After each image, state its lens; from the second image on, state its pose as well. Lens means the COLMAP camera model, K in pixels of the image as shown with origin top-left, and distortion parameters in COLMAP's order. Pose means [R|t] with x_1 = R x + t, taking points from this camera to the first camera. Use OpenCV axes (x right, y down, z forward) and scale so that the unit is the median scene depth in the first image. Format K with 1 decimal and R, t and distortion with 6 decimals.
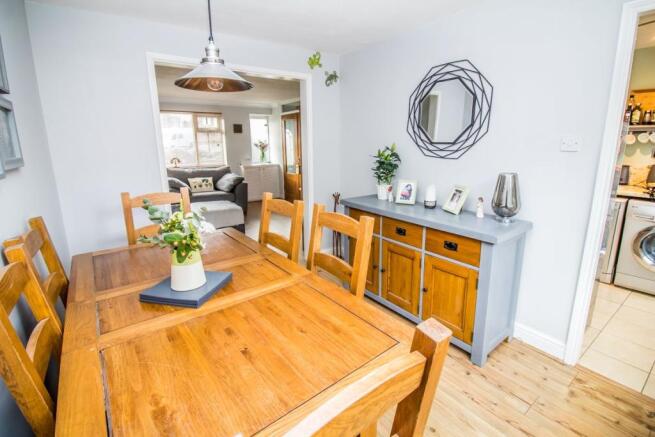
lens RADIAL K [[304.2, 0, 326.8], [0, 304.2, 206.2], [0, 0, 1]] dist [-0.014220, -0.000601]
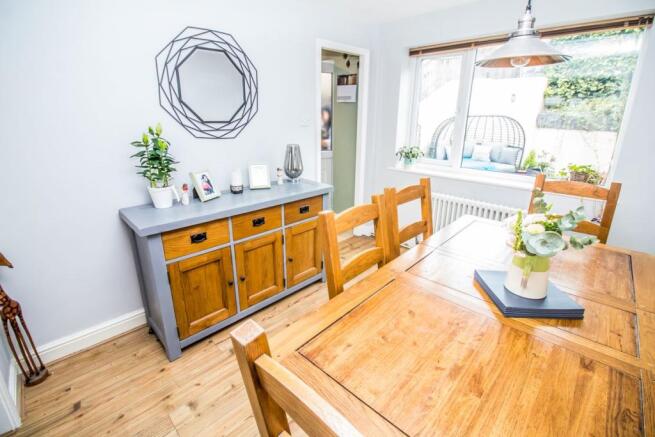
lens RADIAL K [[304.2, 0, 326.8], [0, 304.2, 206.2], [0, 0, 1]] dist [-0.014220, -0.000601]
pose [[-0.165522, -0.280252, 0.945548, -0.628900], [0.196461, 0.930186, 0.310090, -0.201113], [-0.966440, 0.237090, -0.098908, 0.879666]]
